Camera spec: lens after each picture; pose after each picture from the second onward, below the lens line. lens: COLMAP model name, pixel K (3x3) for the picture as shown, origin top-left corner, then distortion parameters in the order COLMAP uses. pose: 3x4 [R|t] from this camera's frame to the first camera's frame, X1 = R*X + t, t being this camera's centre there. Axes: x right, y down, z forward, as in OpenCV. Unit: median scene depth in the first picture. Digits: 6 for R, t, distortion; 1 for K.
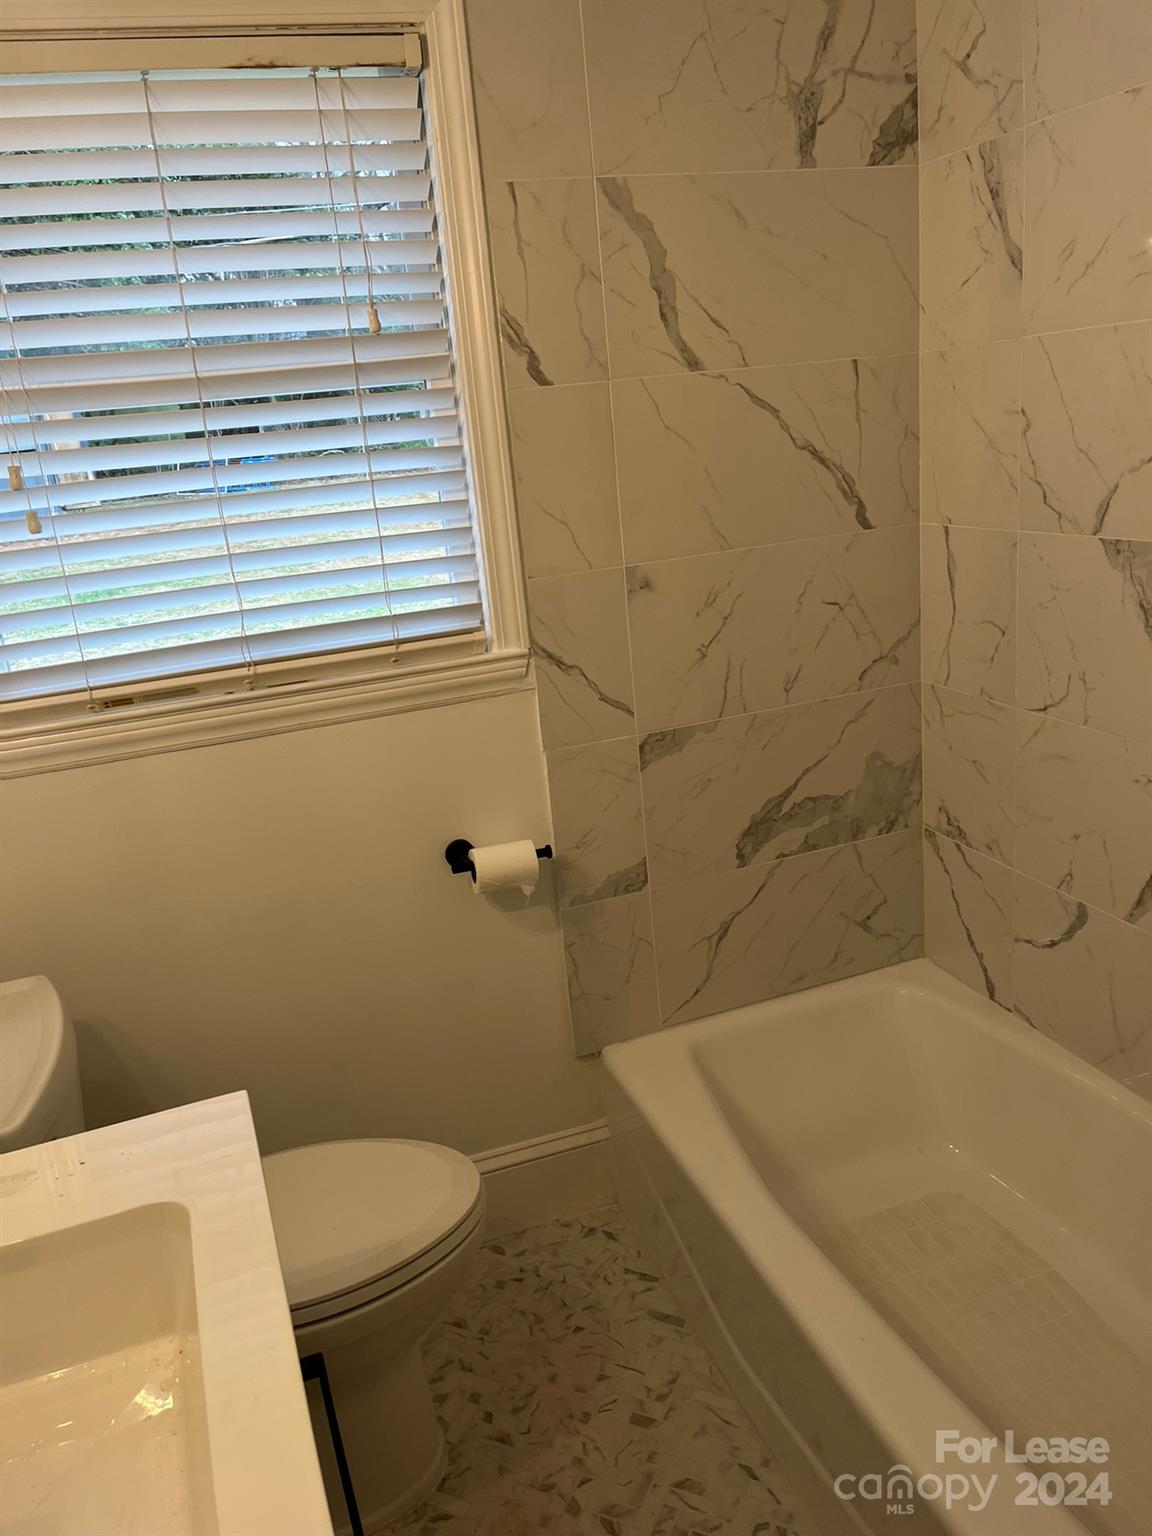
lens RADIAL K [[1162.6, 0, 579.3], [0, 1162.6, 753.7], [0, 0, 1]] dist [0.066465, -0.096221]
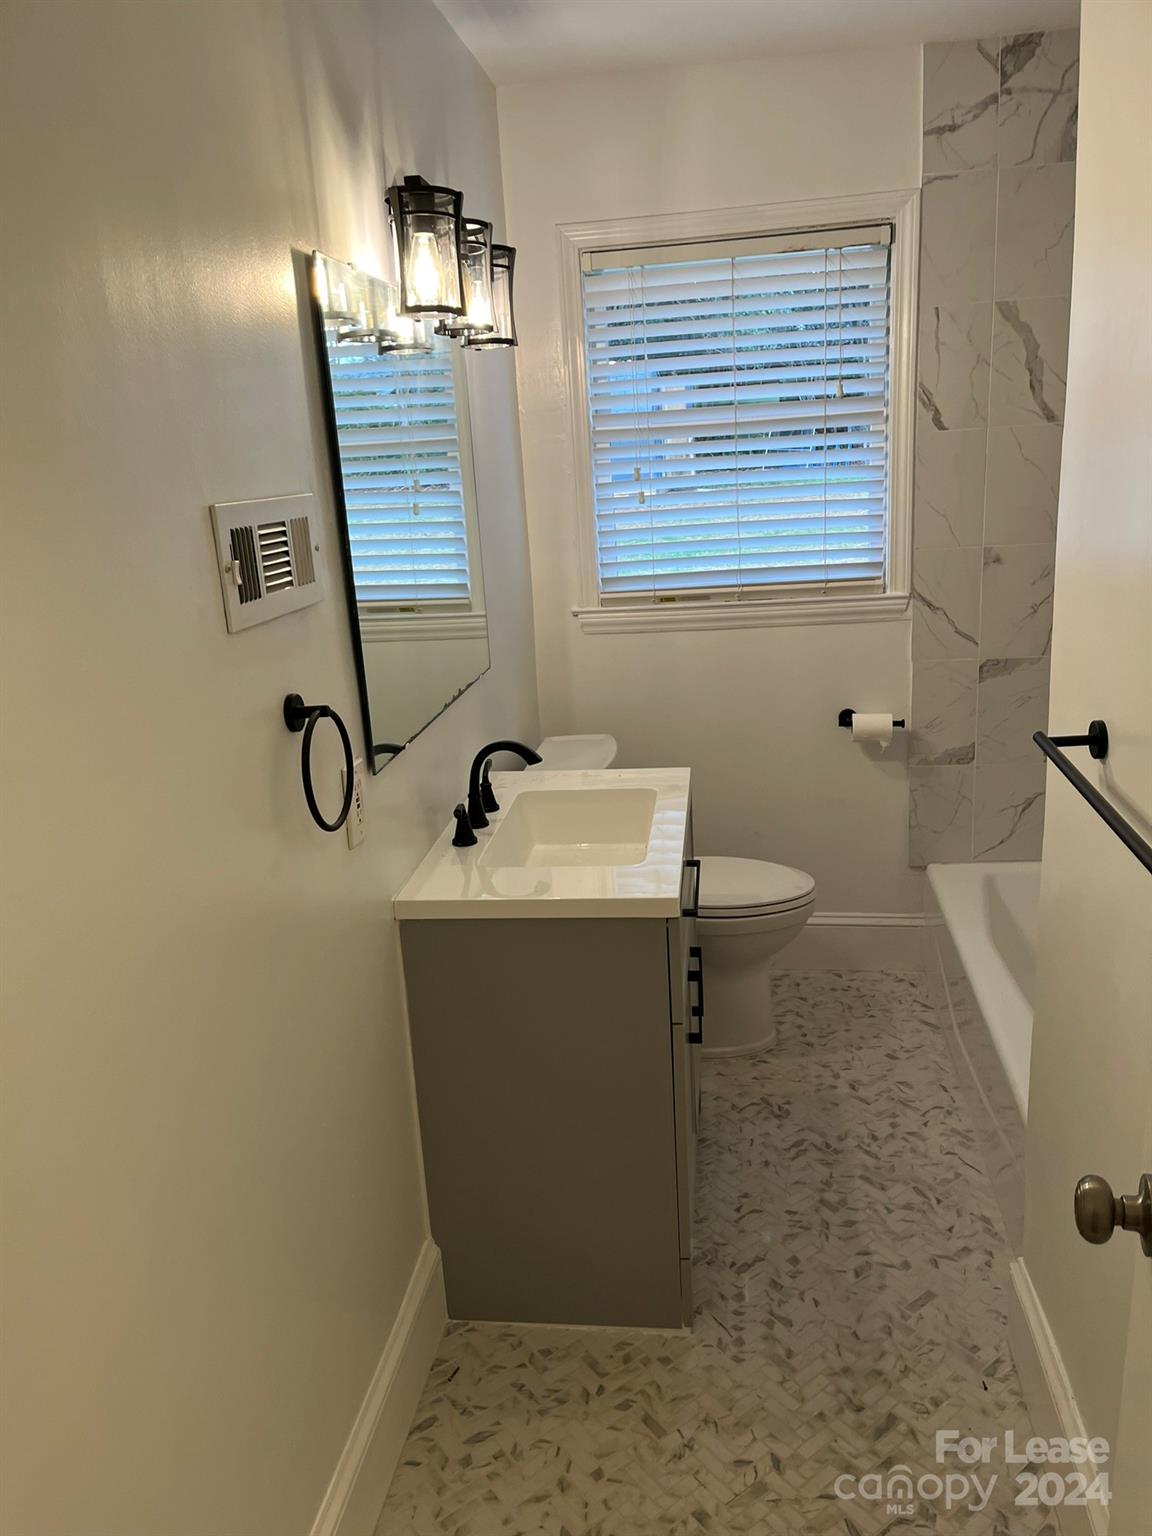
lens RADIAL K [[1162.6, 0, 578.6], [0, 1162.6, 769.1], [0, 0, 1]] dist [0.066465, -0.096221]
pose [[0.890256, 0.165148, -0.424464, 0.273519], [-0.146561, 0.986252, 0.076333, 0.091402], [0.431235, -0.005746, 0.902221, -0.644235]]
